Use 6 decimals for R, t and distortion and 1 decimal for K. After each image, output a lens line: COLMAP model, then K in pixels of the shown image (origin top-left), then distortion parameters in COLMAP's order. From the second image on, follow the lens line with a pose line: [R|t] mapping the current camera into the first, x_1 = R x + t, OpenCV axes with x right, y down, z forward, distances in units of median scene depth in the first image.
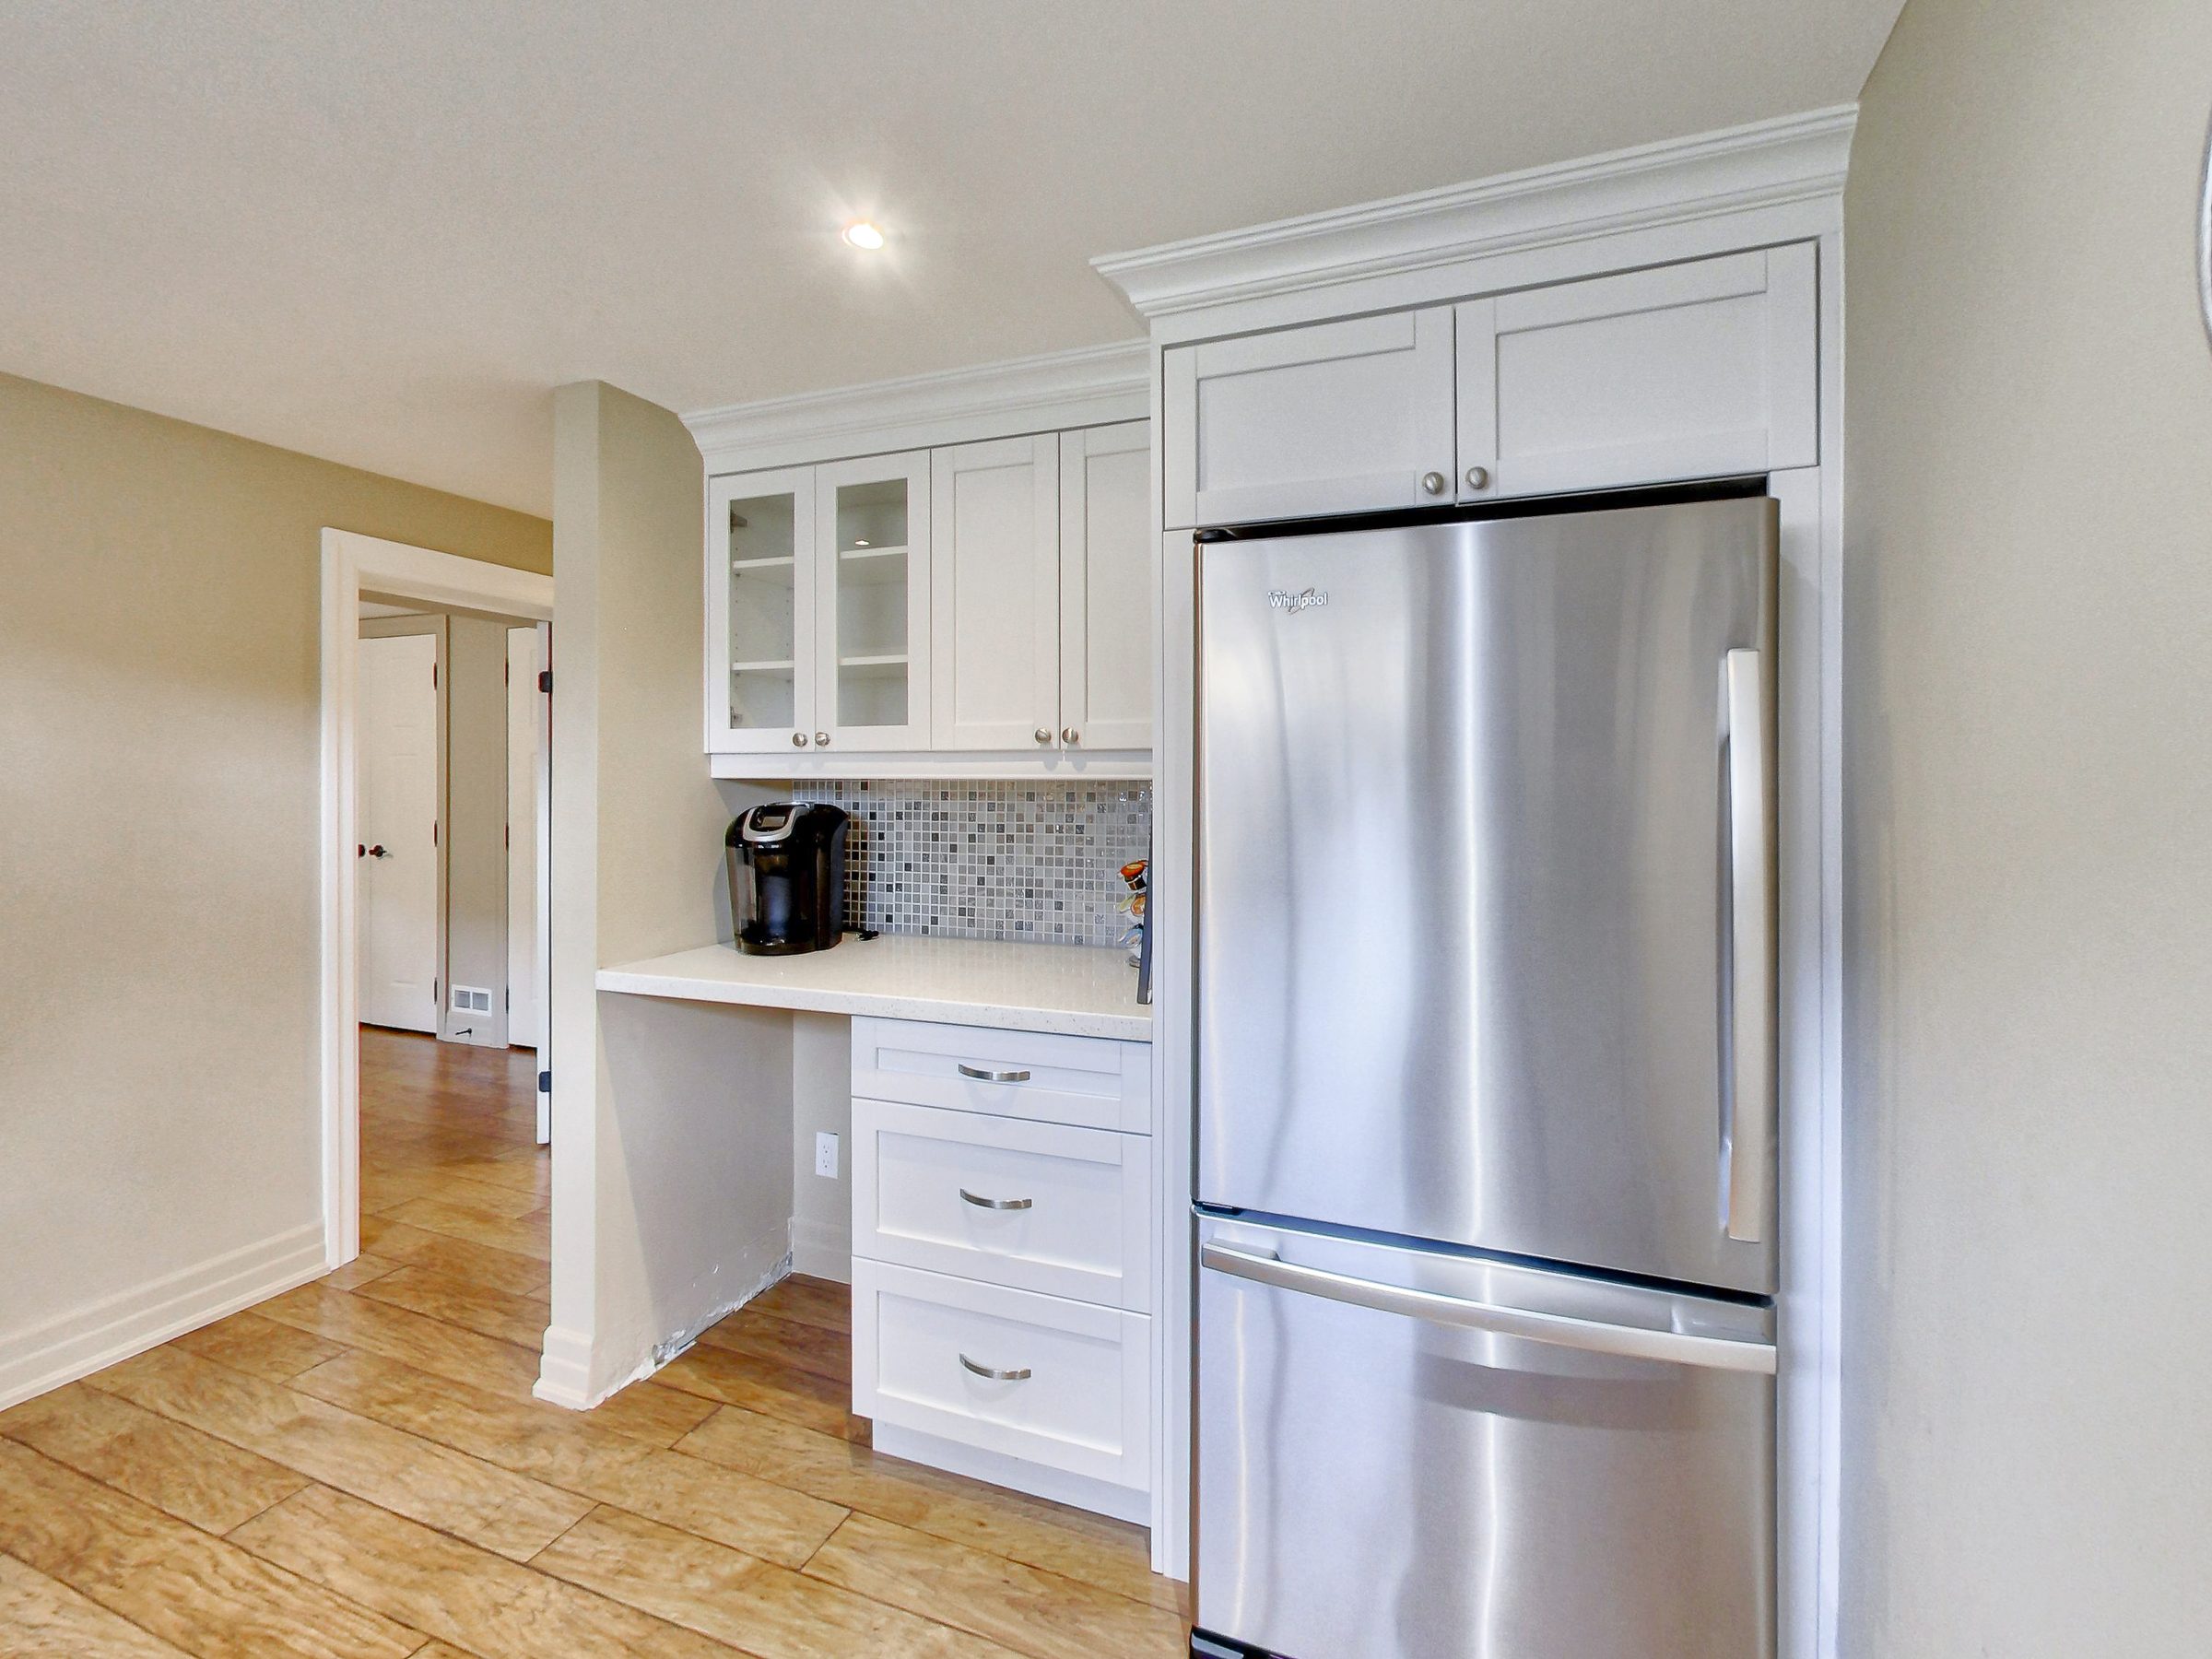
lens RADIAL K [[1016.7, 0, 1096.2], [0, 1016.7, 776.4], [0, 0, 1]] dist [-0.000910, -0.000169]
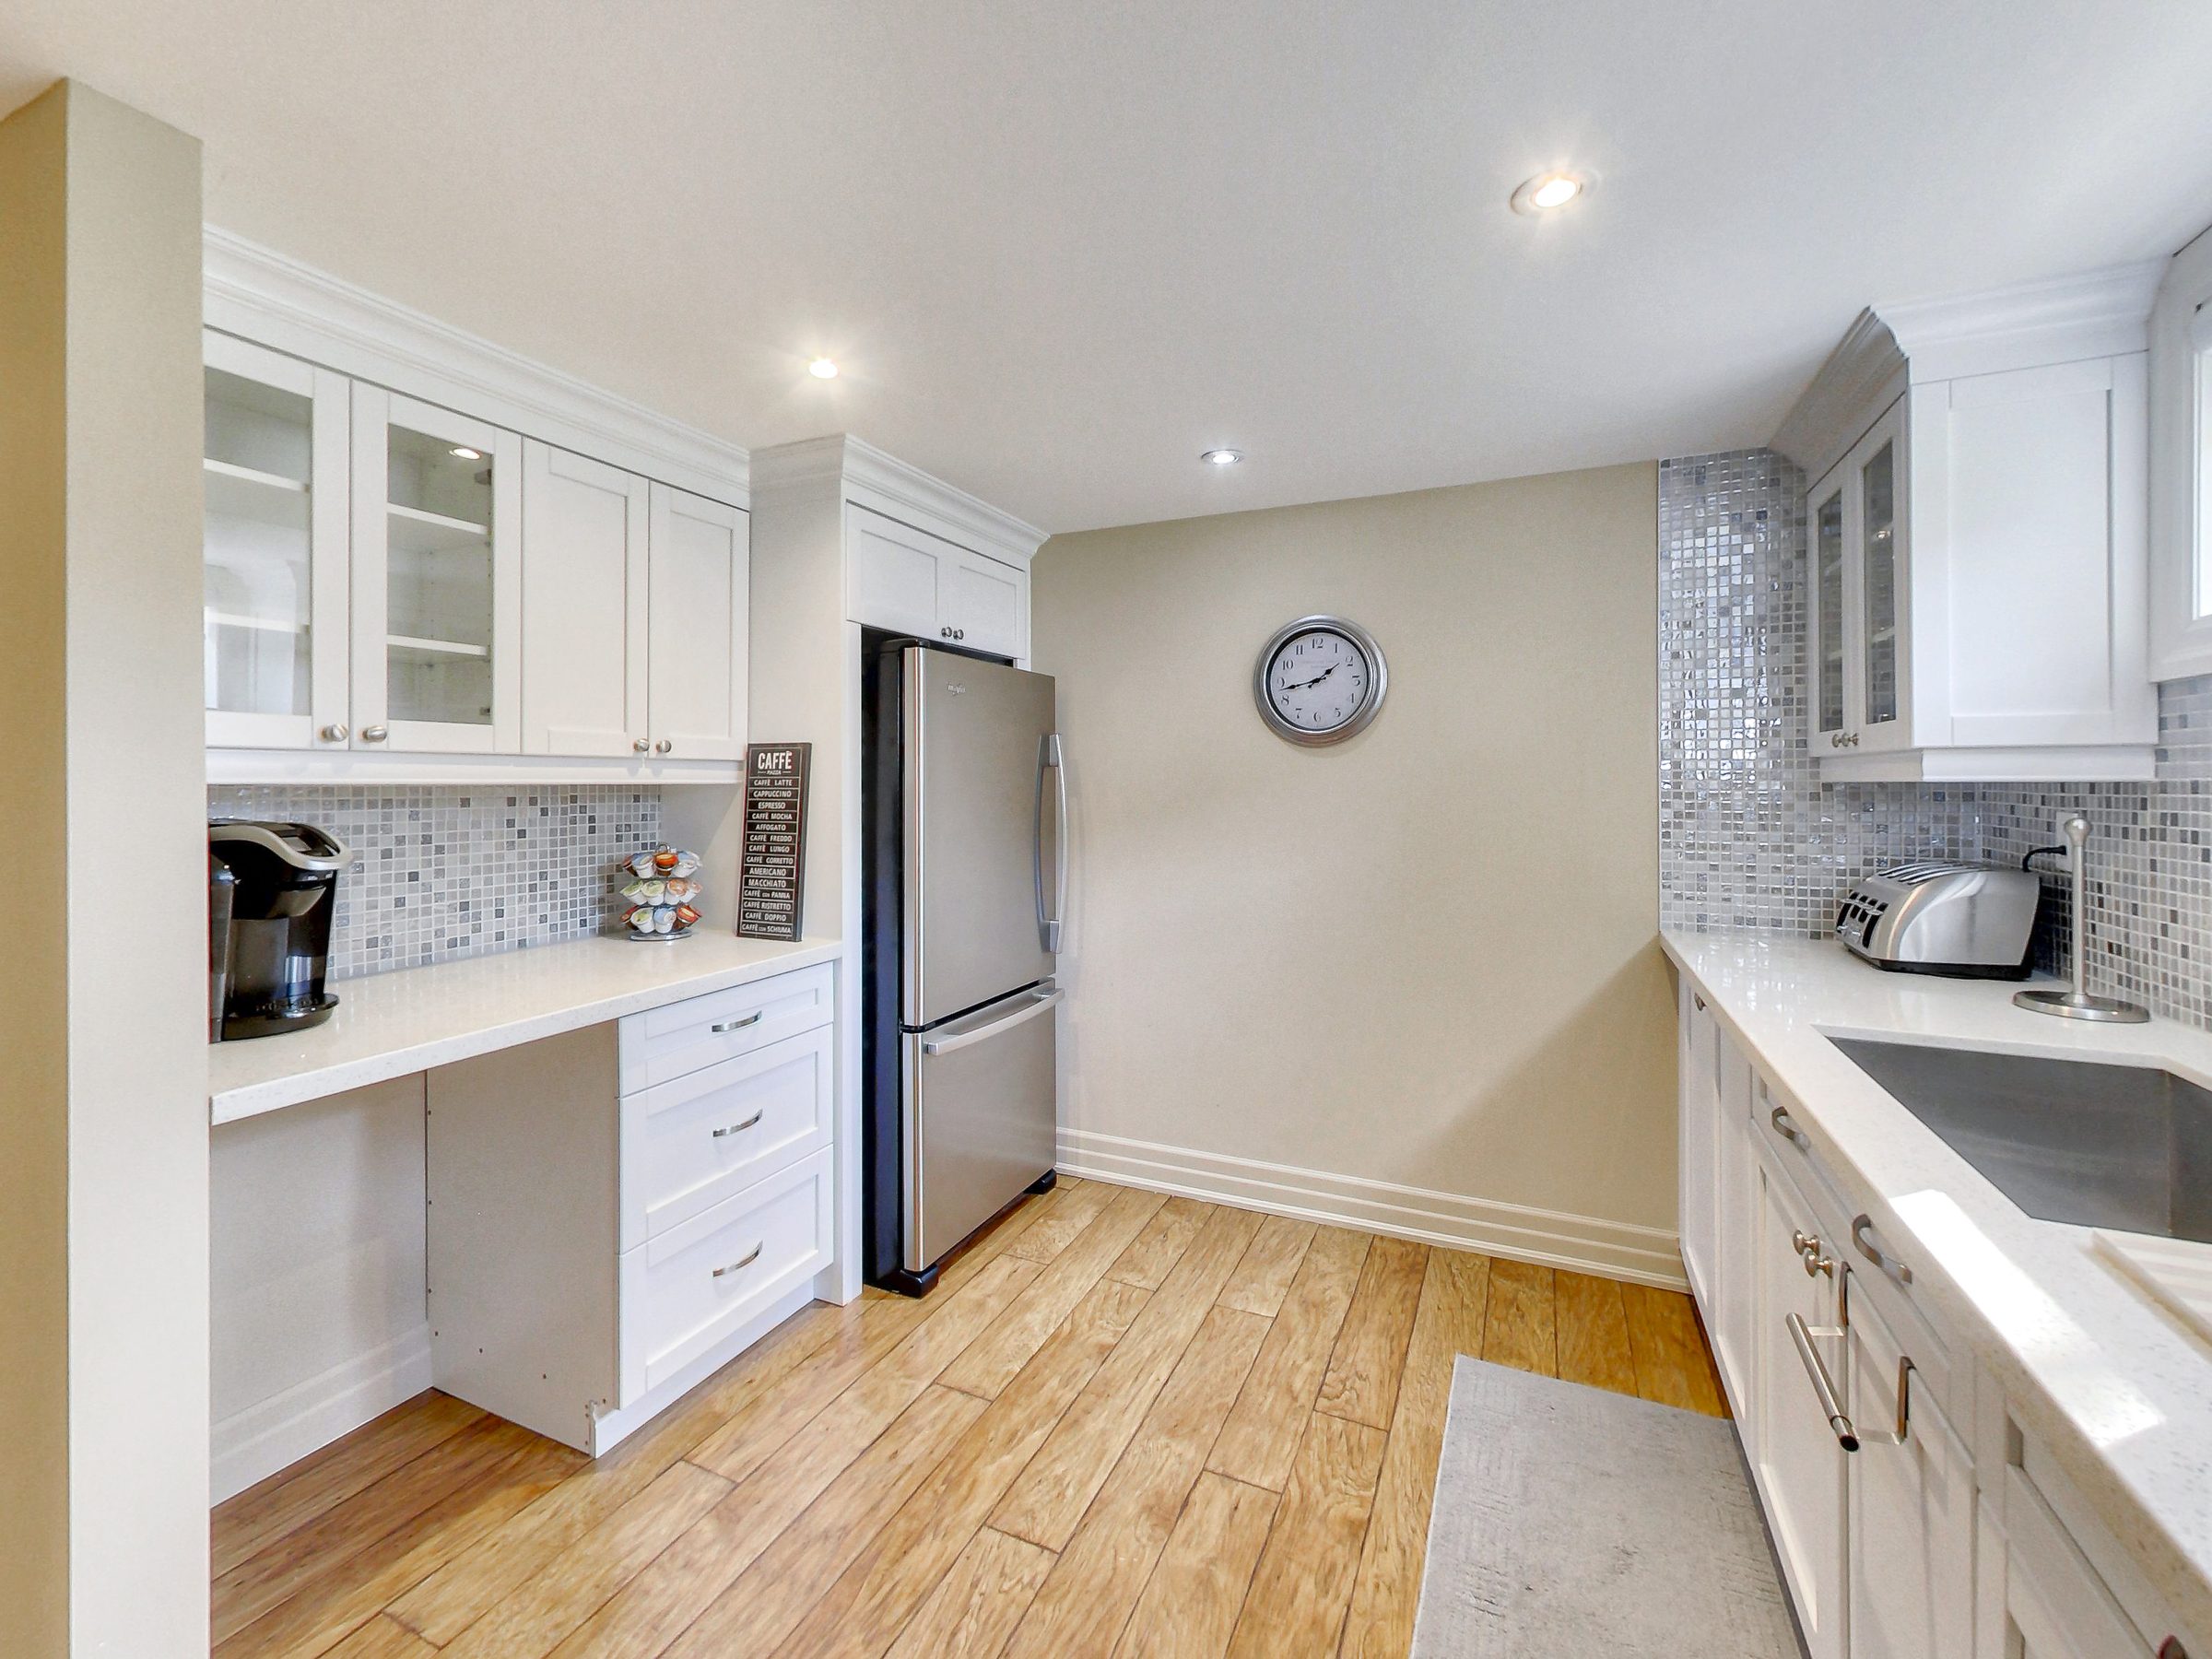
lens RADIAL K [[933.5, 0, 1106.3], [0, 933.5, 777.4], [0, 0, 1]] dist [0.001155, 0.000130]
pose [[0.046628, 0.001697, 0.998911, -0.913224], [-0.001625, 0.999997, -0.001623, -0.003094], [-0.998911, -0.001548, 0.046630, 0.377068]]
